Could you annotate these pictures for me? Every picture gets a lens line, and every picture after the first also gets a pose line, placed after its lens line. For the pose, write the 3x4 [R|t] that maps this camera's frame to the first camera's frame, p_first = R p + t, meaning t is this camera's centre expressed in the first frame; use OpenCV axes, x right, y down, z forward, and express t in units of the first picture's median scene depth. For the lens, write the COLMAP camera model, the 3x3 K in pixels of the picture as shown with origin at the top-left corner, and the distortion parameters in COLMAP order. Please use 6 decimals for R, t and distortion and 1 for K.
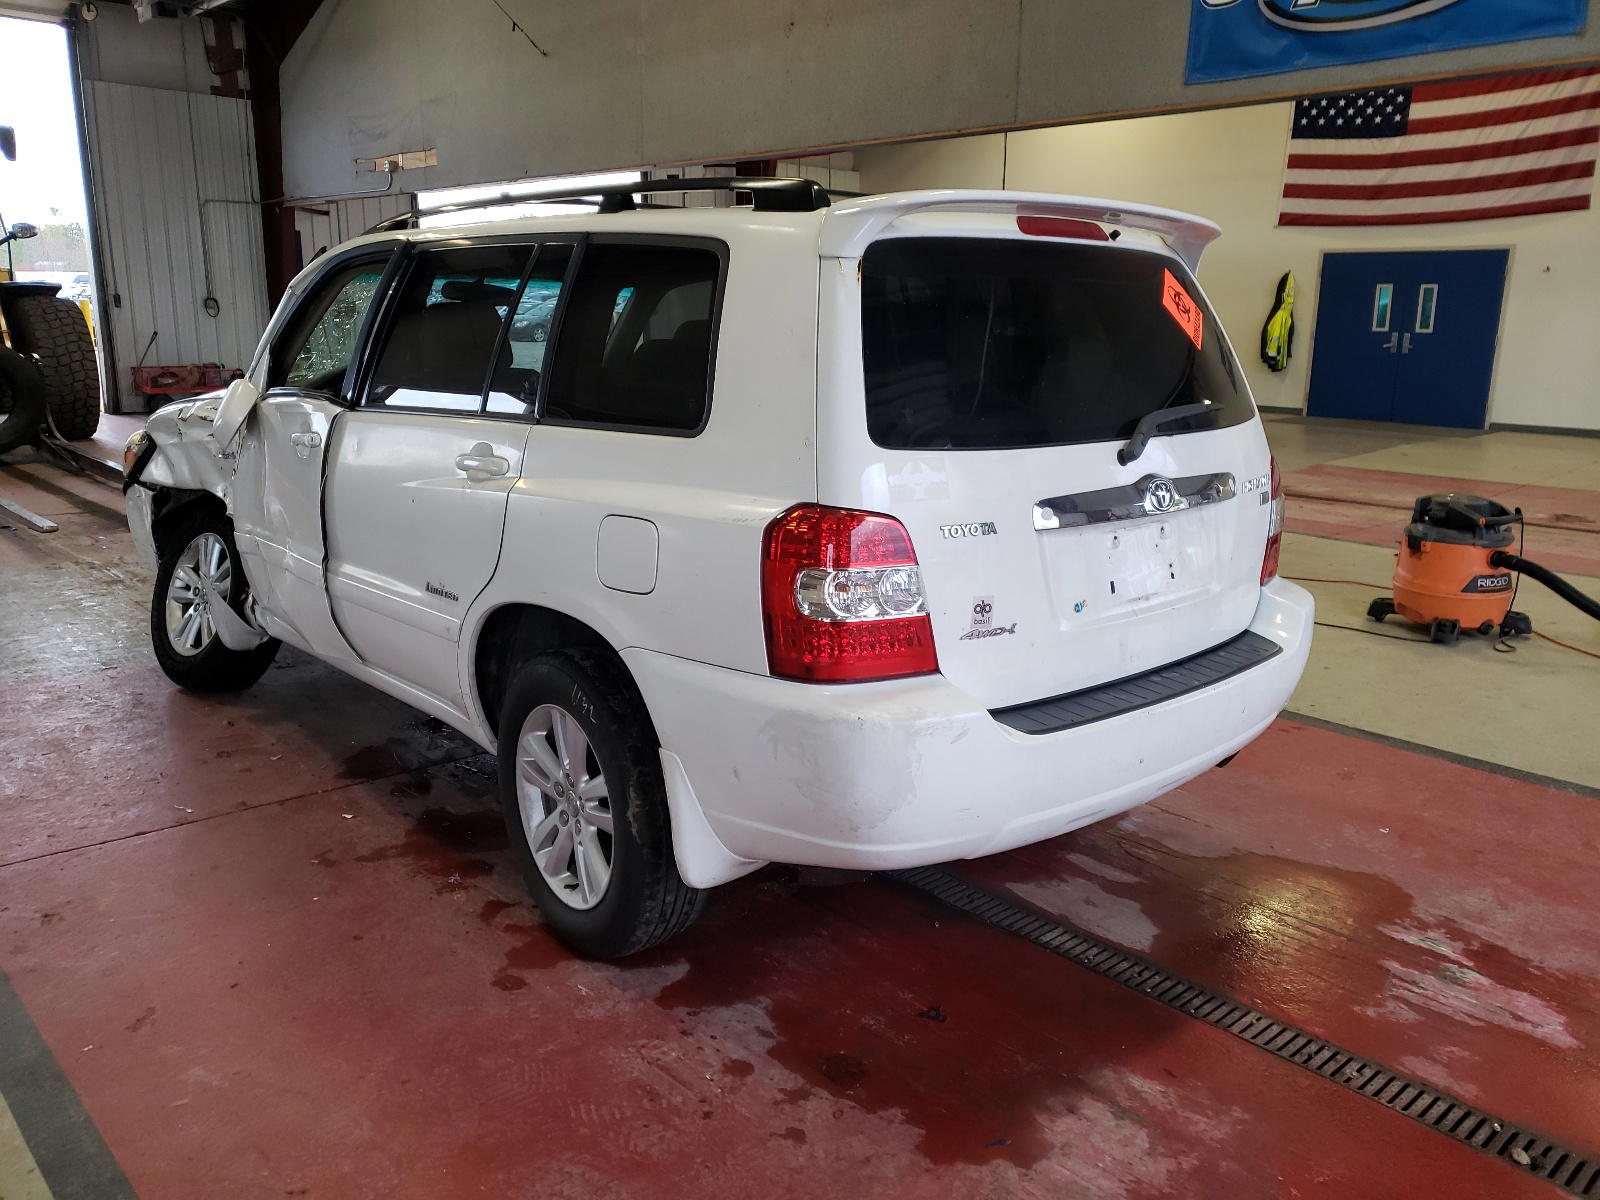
lens RADIAL K [[1273.6, 0, 804.7], [0, 1273.6, 596.4], [0, 0, 1]] dist [0.002397, 0.043957]
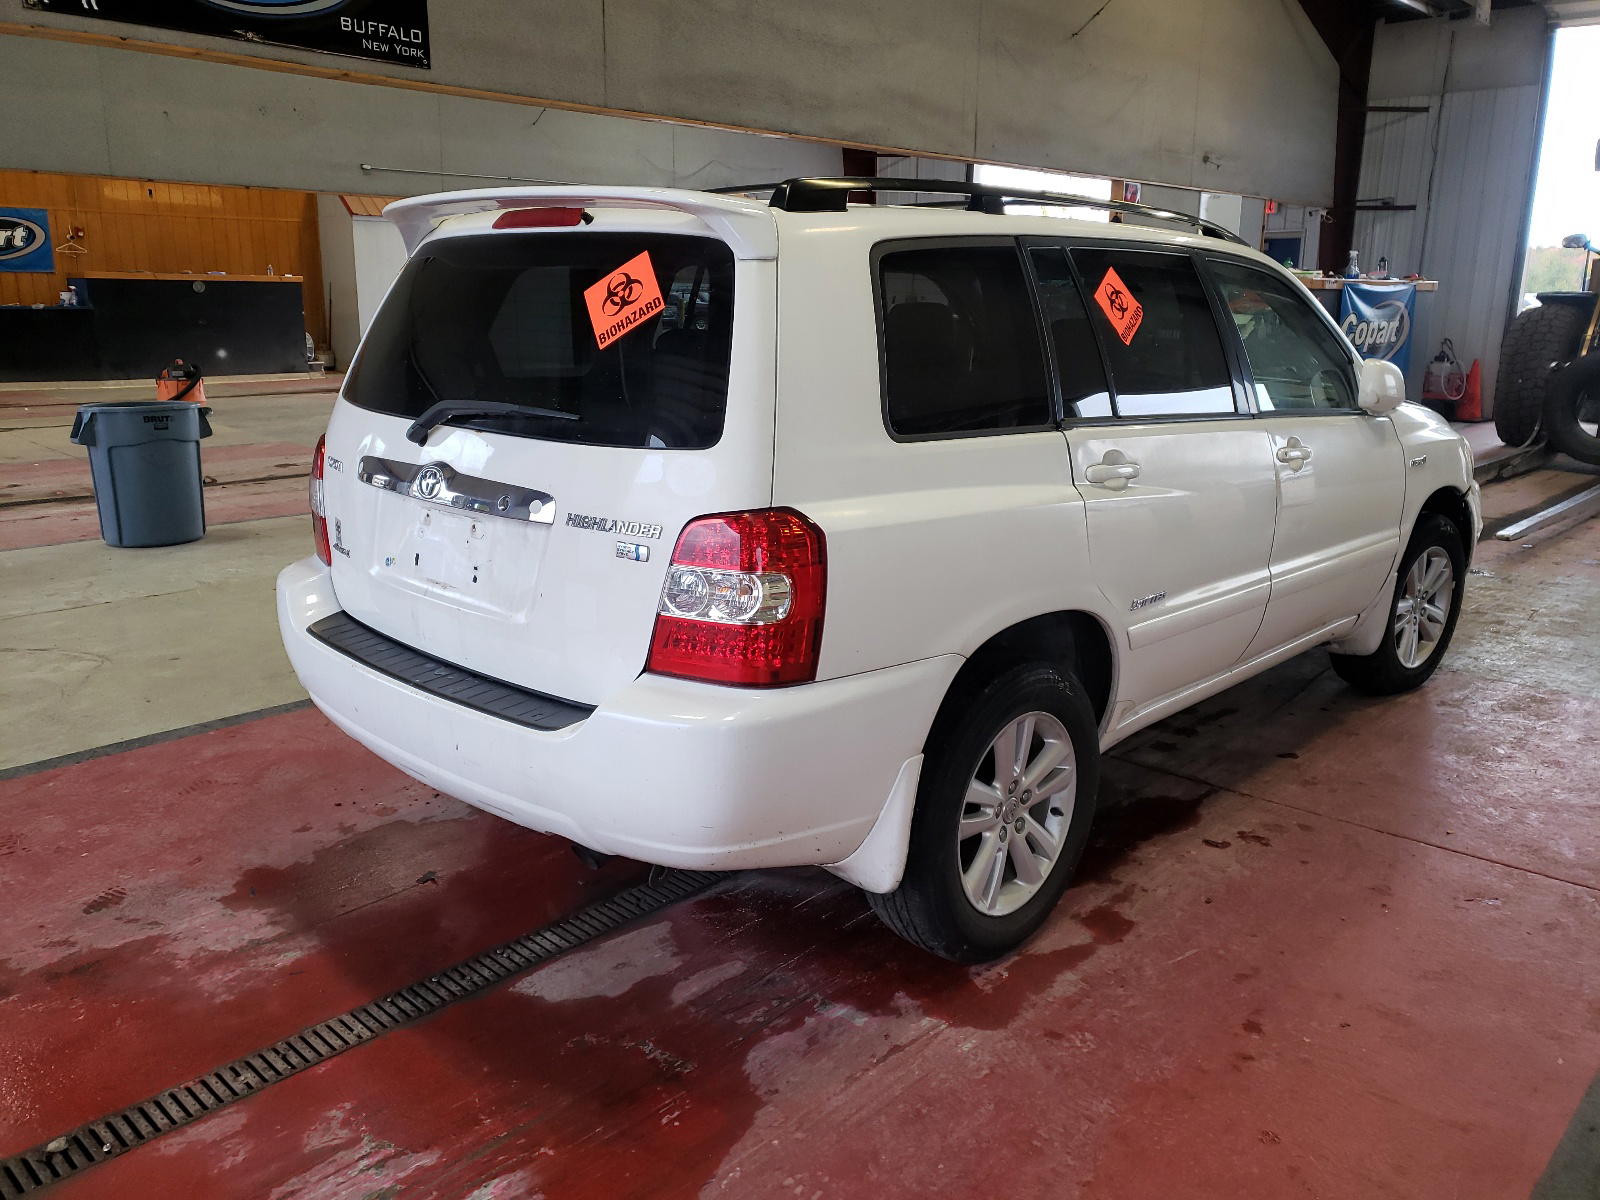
lens RADIAL K [[1216.0, 0, 799.7], [0, 1216.0, 603.6], [0, 0, 1]] dist [0.005717, 0.006393]
pose [[0.057949, 0.219430, -0.973906, 1.212222], [-0.243648, 0.949154, 0.199356, -0.243088], [0.968131, 0.225738, 0.108466, 1.167160]]
